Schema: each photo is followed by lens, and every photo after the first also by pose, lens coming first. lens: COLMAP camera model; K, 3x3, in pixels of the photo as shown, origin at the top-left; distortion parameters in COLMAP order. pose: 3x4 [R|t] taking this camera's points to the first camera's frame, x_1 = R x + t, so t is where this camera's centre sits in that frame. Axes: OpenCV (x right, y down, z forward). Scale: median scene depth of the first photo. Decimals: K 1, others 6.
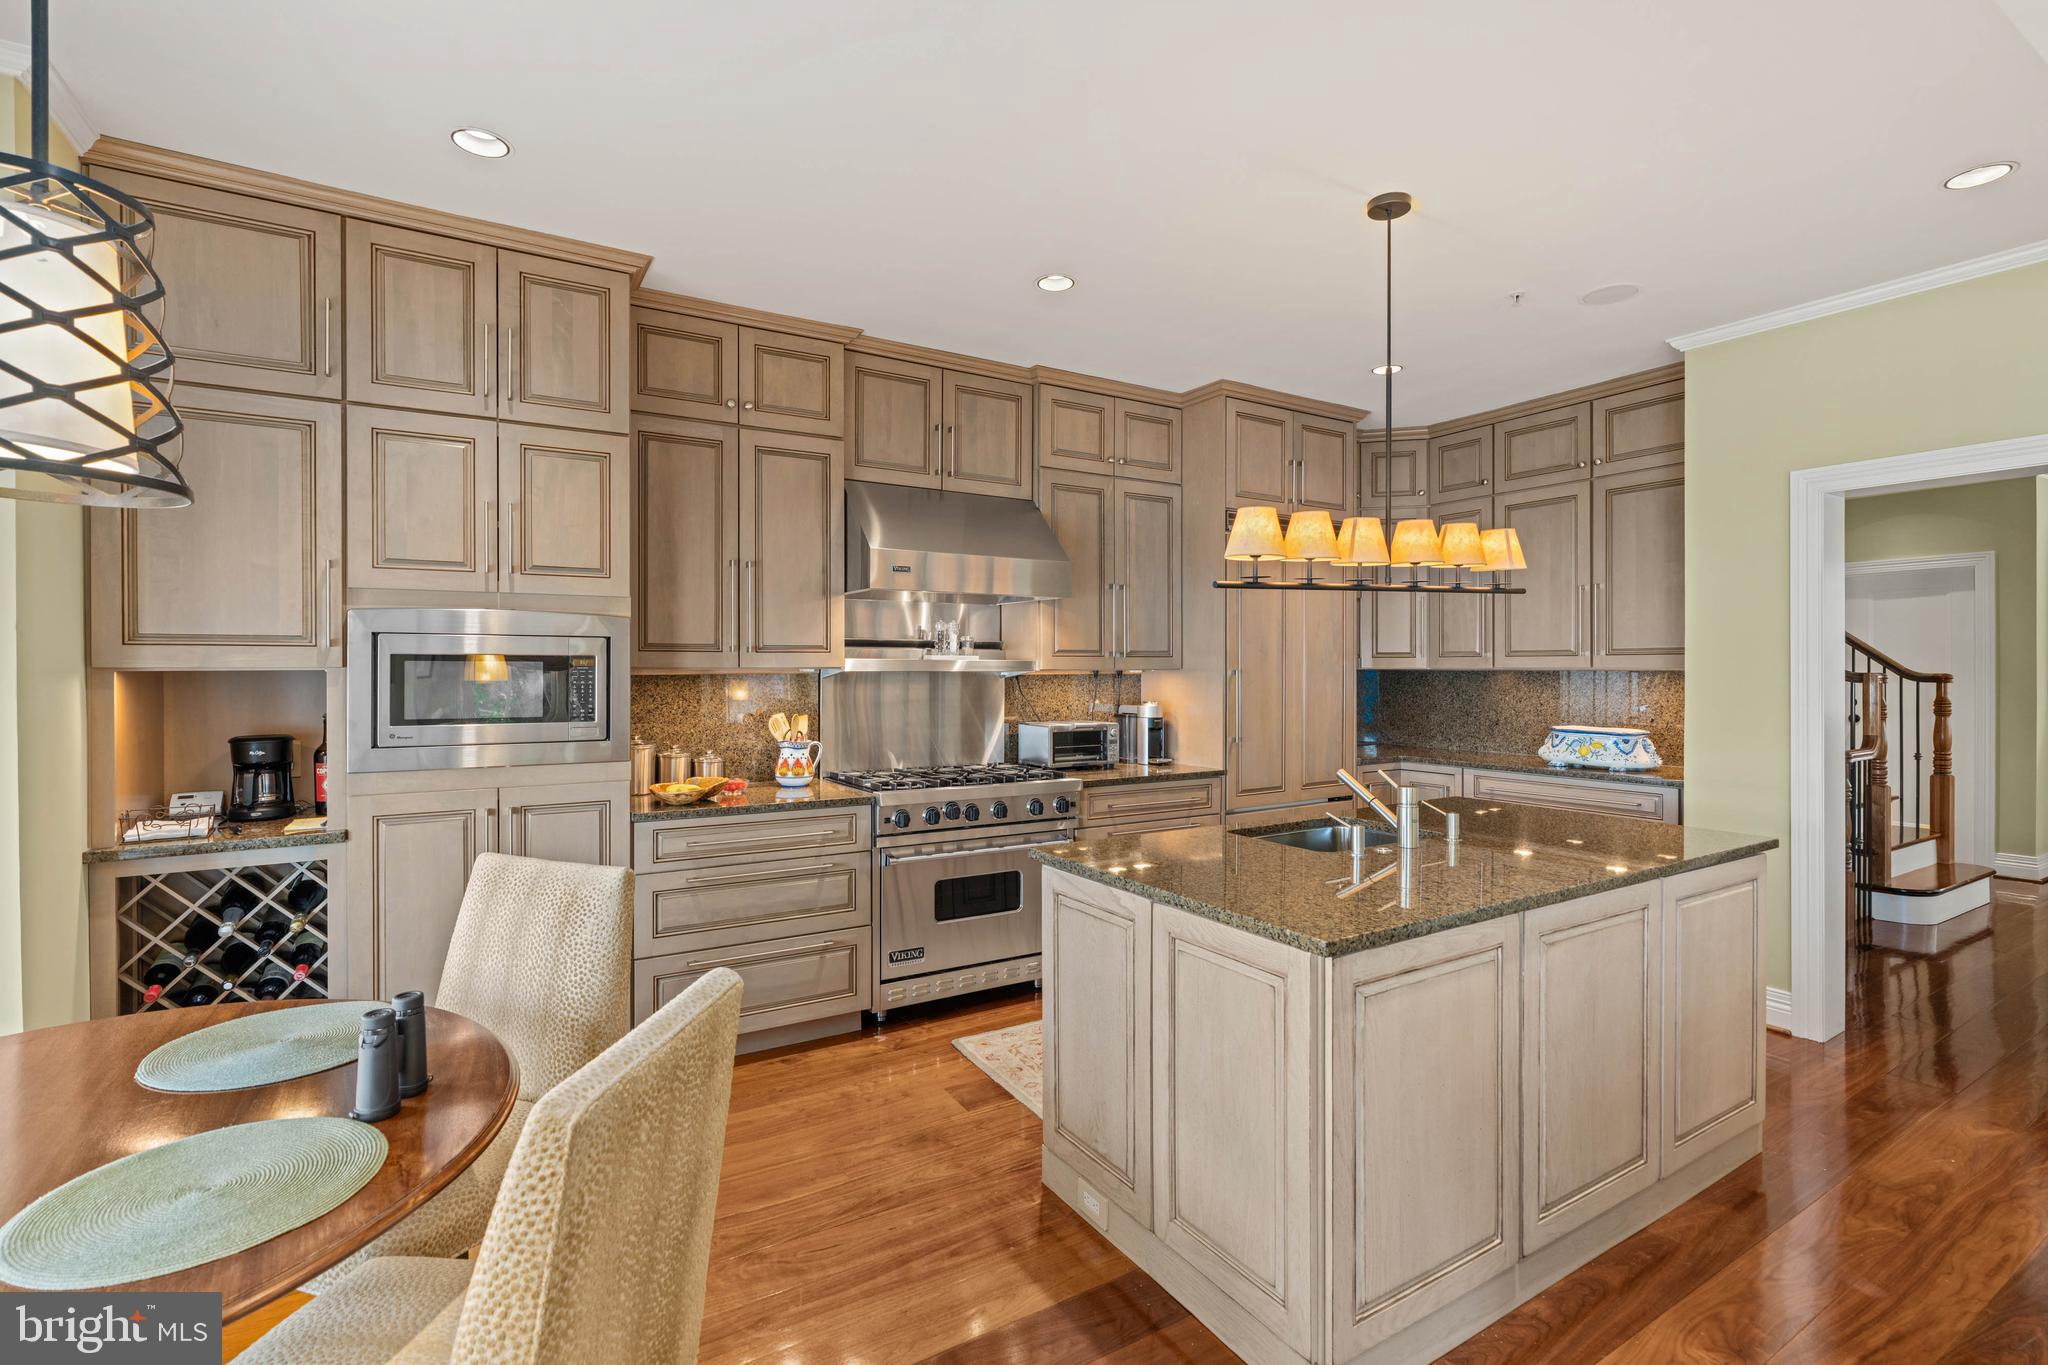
lens RADIAL K [[929.4, 0, 1025.0], [0, 929.4, 670.8], [0, 0, 1]] dist [-0.009181, 0.001285]
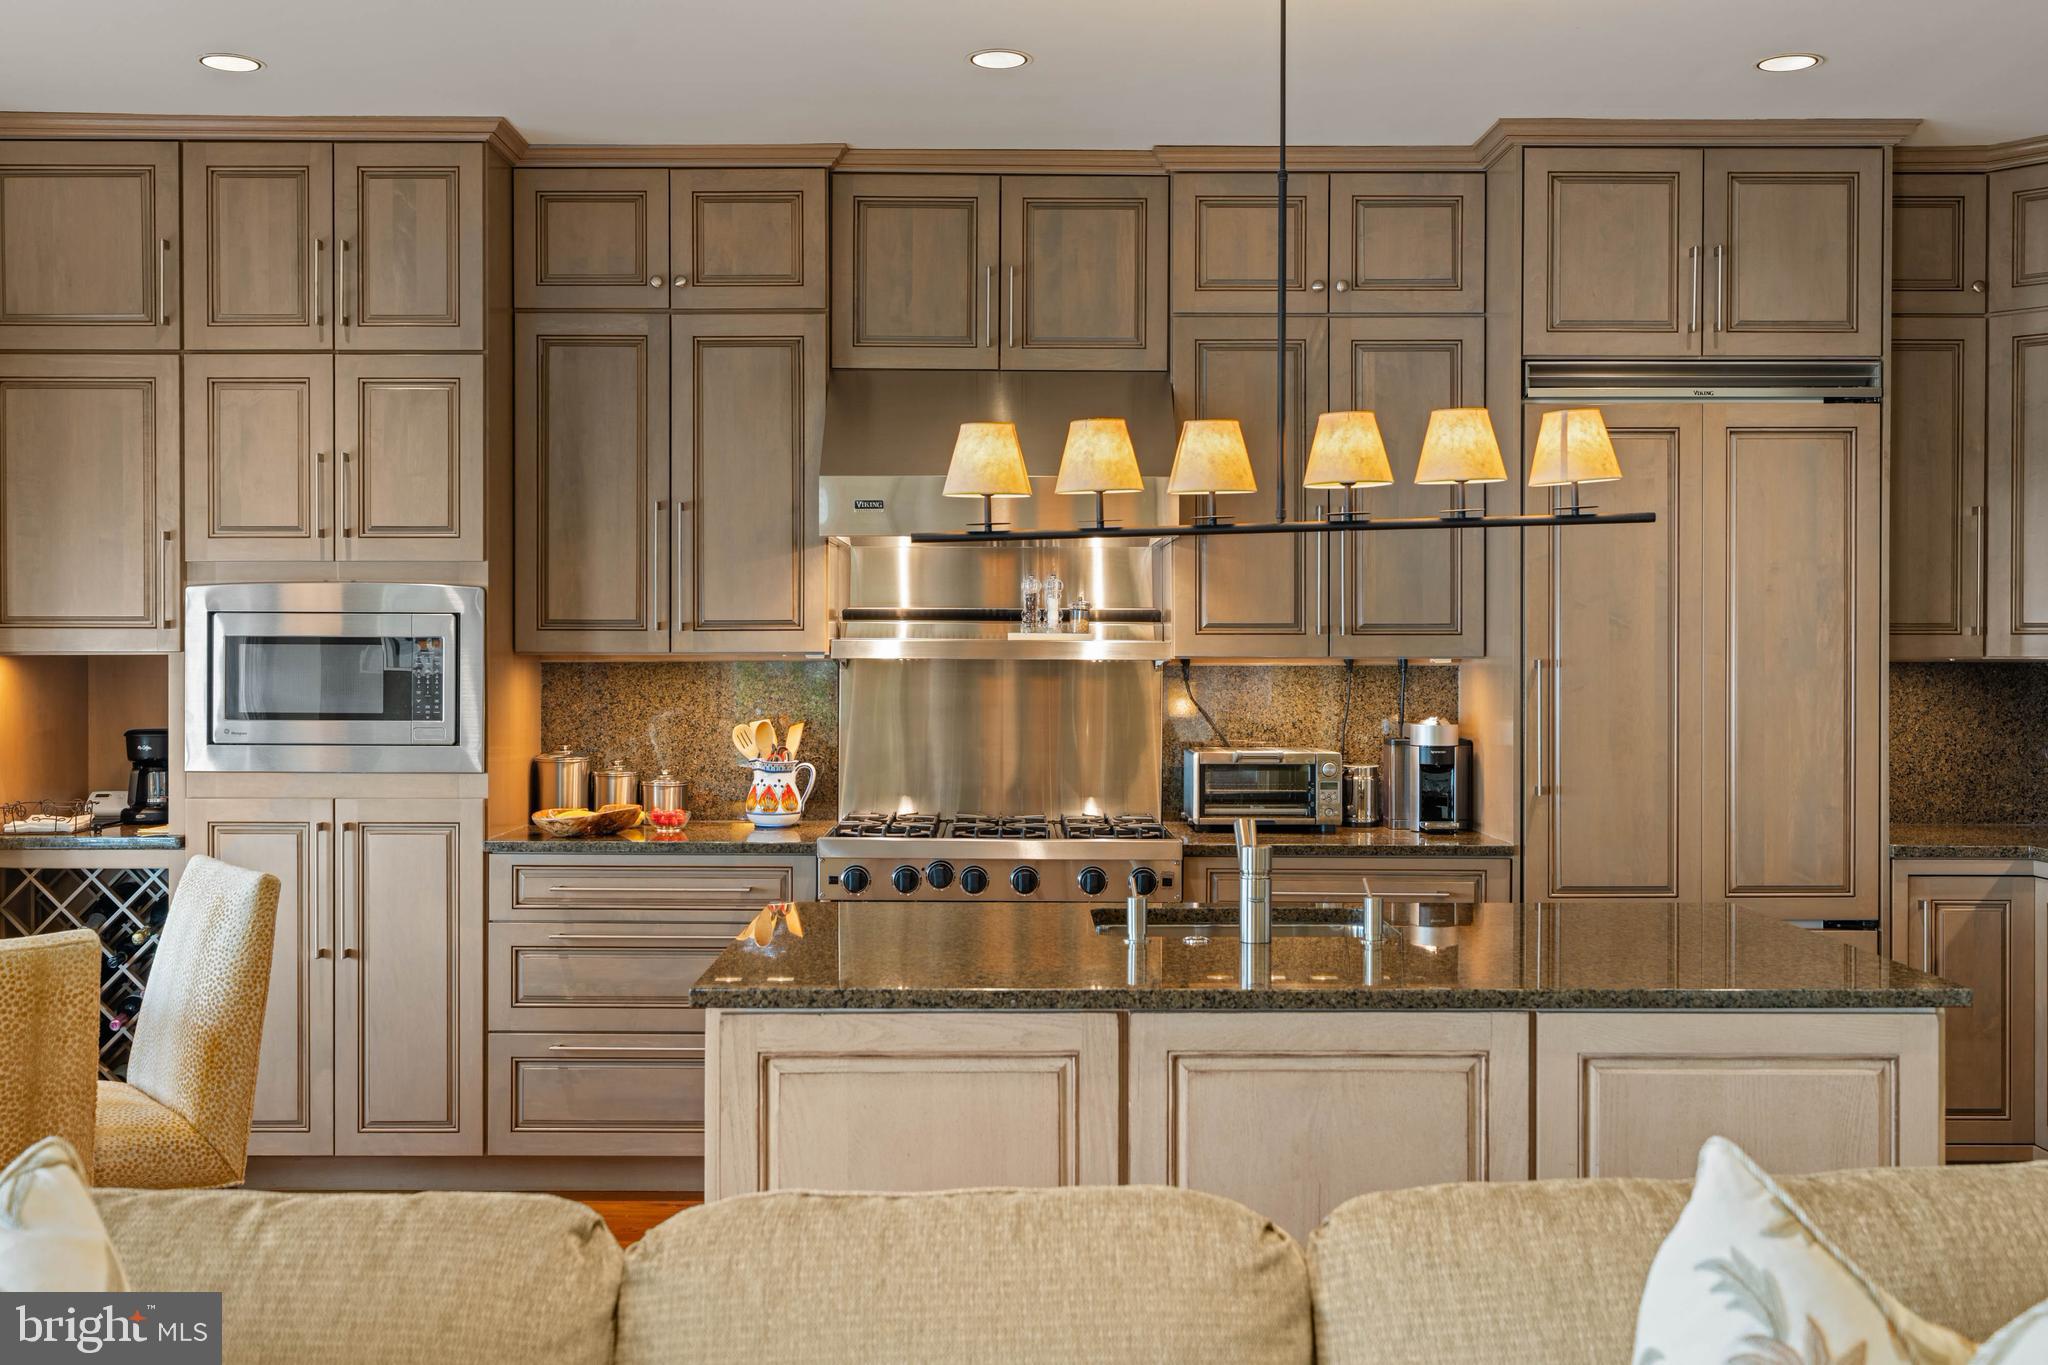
lens RADIAL K [[2022.3, 0, 1024.3], [0, 2022.3, 670.6], [0, 0, 1]] dist [-0.003423, 0.000000]
pose [[0.858333, 0.007704, -0.513036, 0.748935], [-0.003673, 0.999954, 0.008870, -0.004708], [0.513080, -0.005729, 0.858321, -0.195015]]
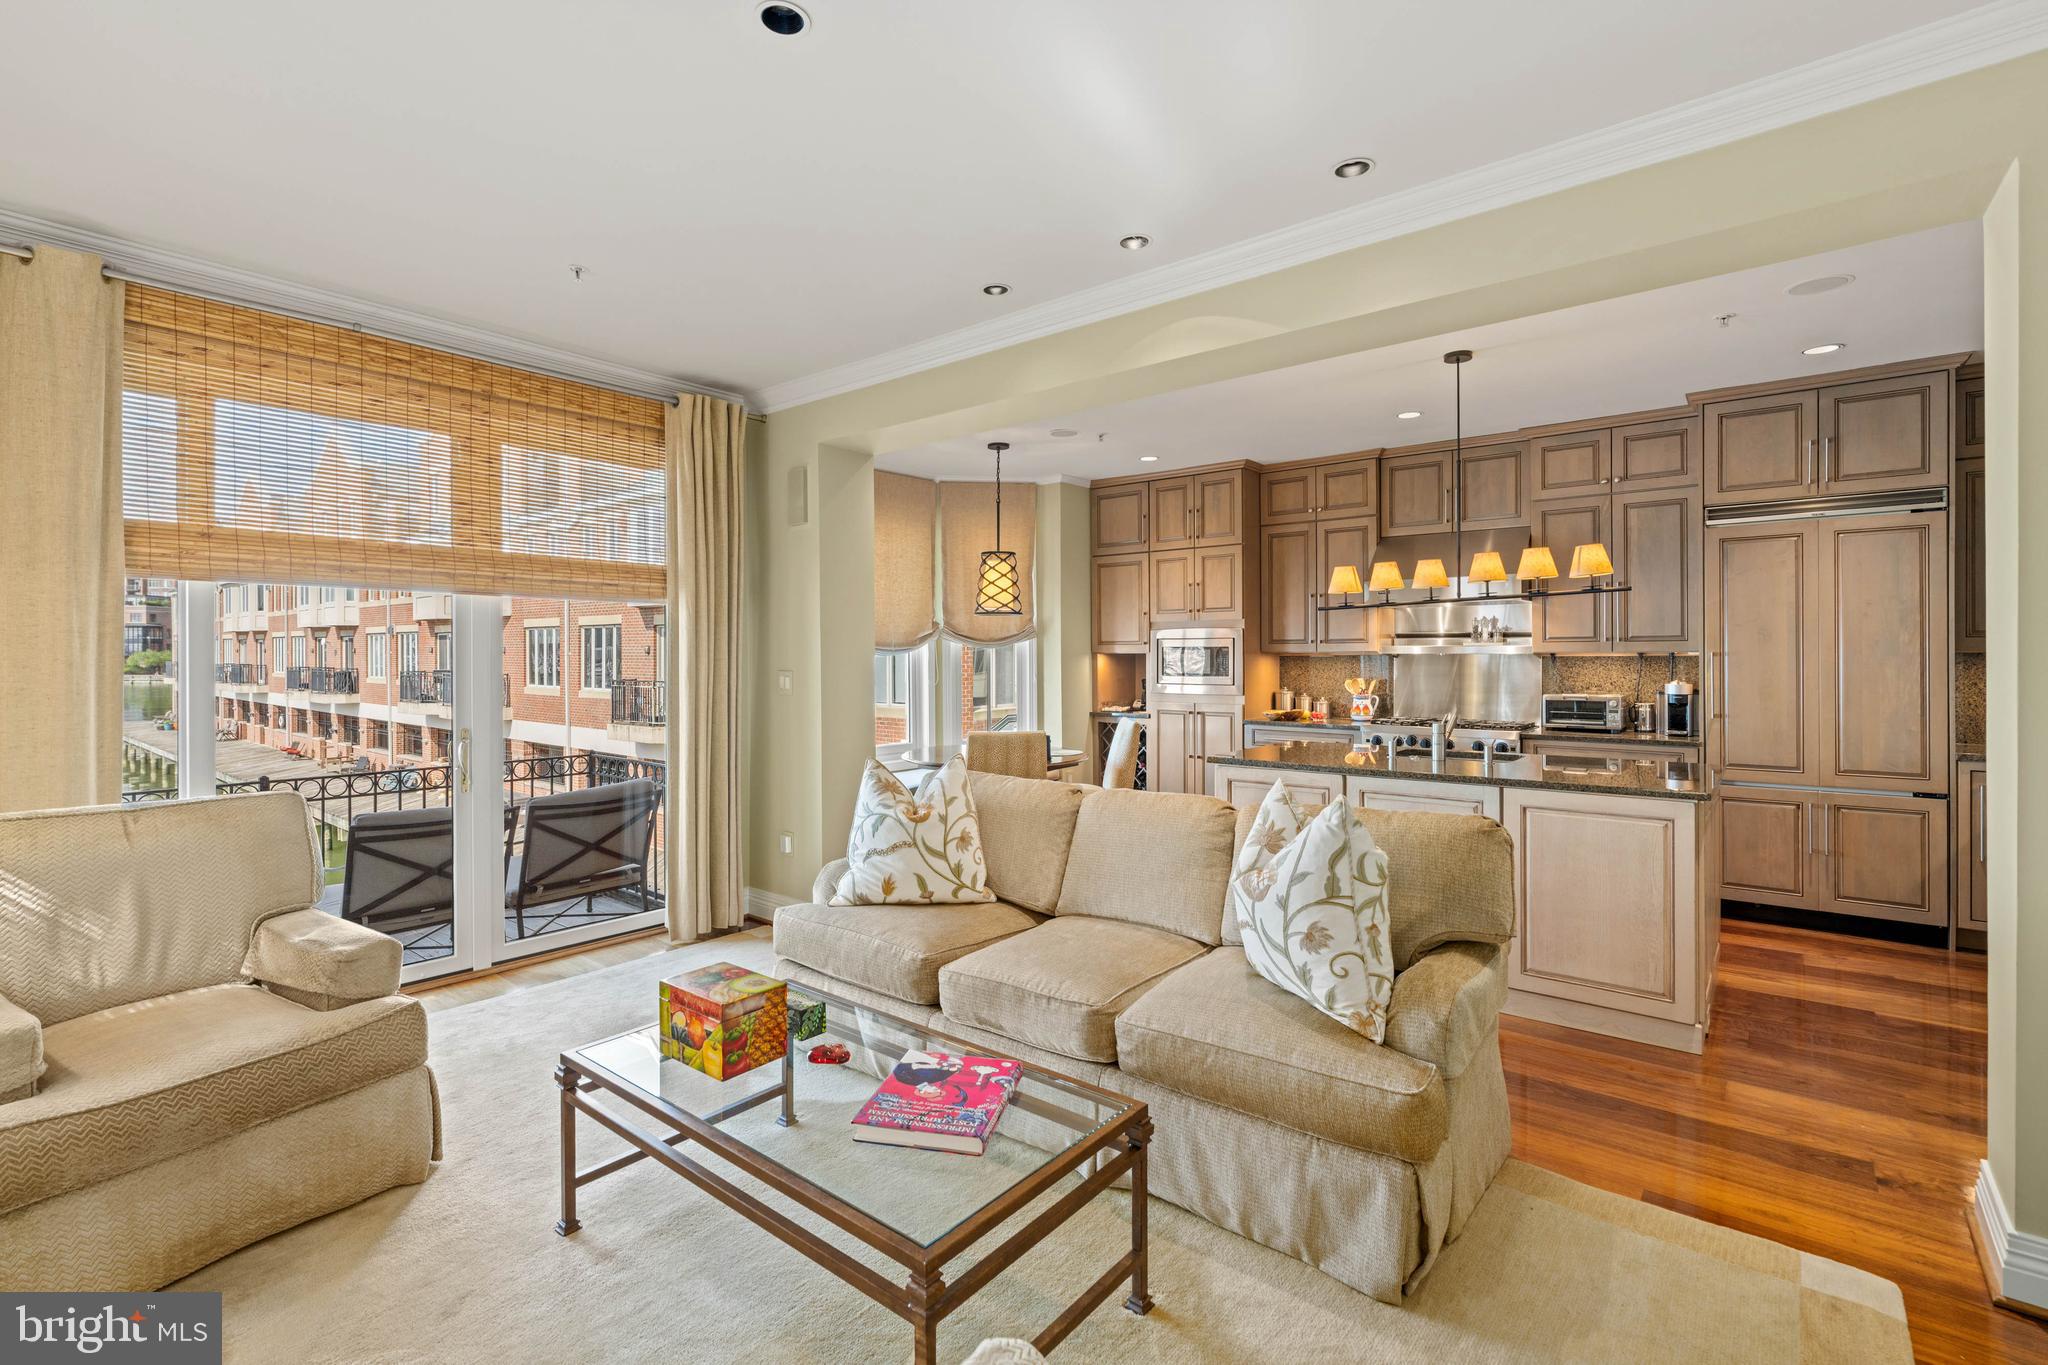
lens RADIAL K [[929.4, 0, 1022.8], [0, 929.4, 660.3], [0, 0, 1]] dist [-0.009181, 0.001285]
pose [[0.332590, 0.005224, -0.943057, 1.300570], [0.000934, 0.999982, 0.005869, 0.002629], [0.943071, -0.002832, 0.332579, -0.176336]]
